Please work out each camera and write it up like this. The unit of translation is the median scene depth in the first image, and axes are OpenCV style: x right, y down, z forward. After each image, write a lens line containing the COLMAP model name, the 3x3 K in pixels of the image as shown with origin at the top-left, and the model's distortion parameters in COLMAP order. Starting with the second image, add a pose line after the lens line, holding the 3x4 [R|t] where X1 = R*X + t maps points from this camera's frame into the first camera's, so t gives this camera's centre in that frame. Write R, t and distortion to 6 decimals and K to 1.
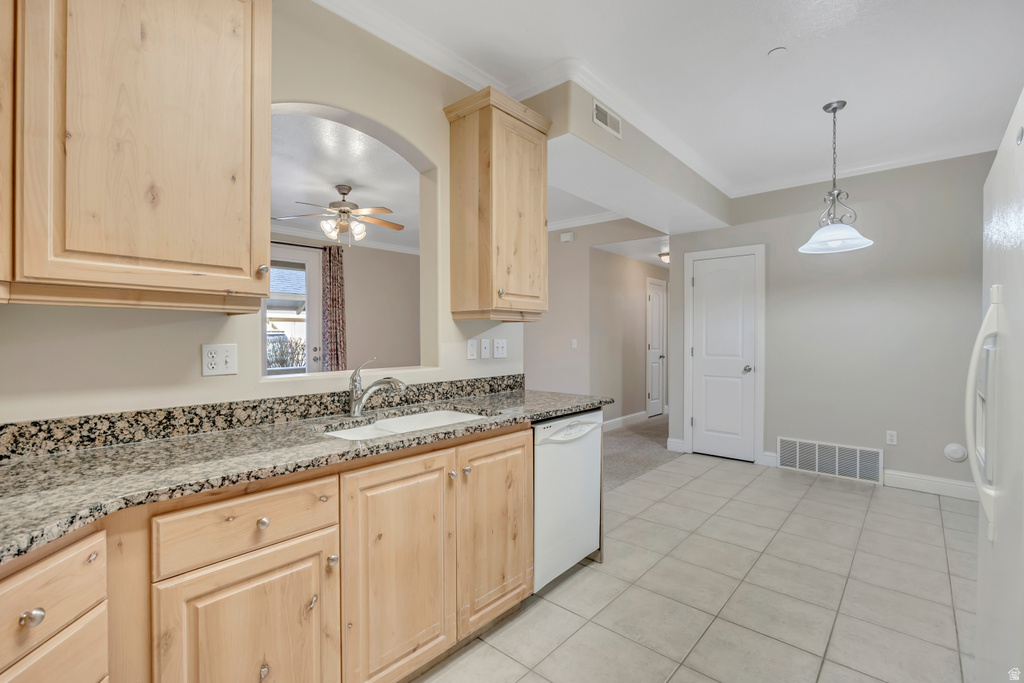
lens RADIAL K [[468.9, 0, 513.0], [0, 468.9, 343.1], [0, 0, 1]] dist [0.000844, 0.000241]
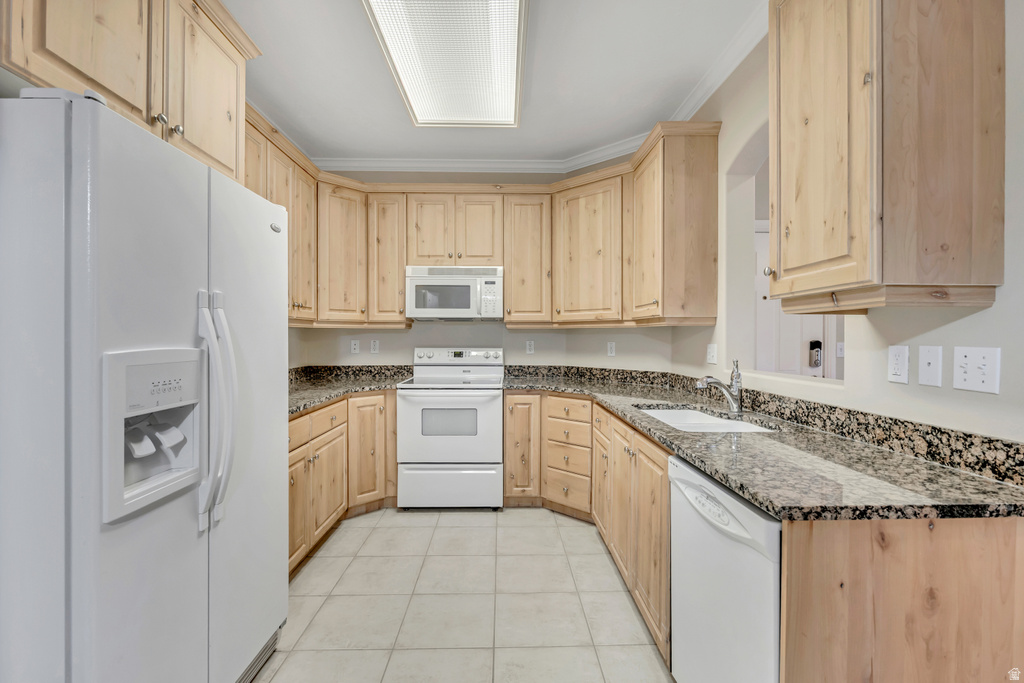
lens RADIAL K [[468.9, 0, 512.3], [0, 468.9, 337.2], [0, 0, 1]] dist [0.000844, 0.000241]
pose [[-0.733511, -0.002232, -0.679673, 0.639135], [-0.010650, 0.999910, 0.008211, -0.018063], [0.679594, 0.013261, -0.733469, 1.154664]]
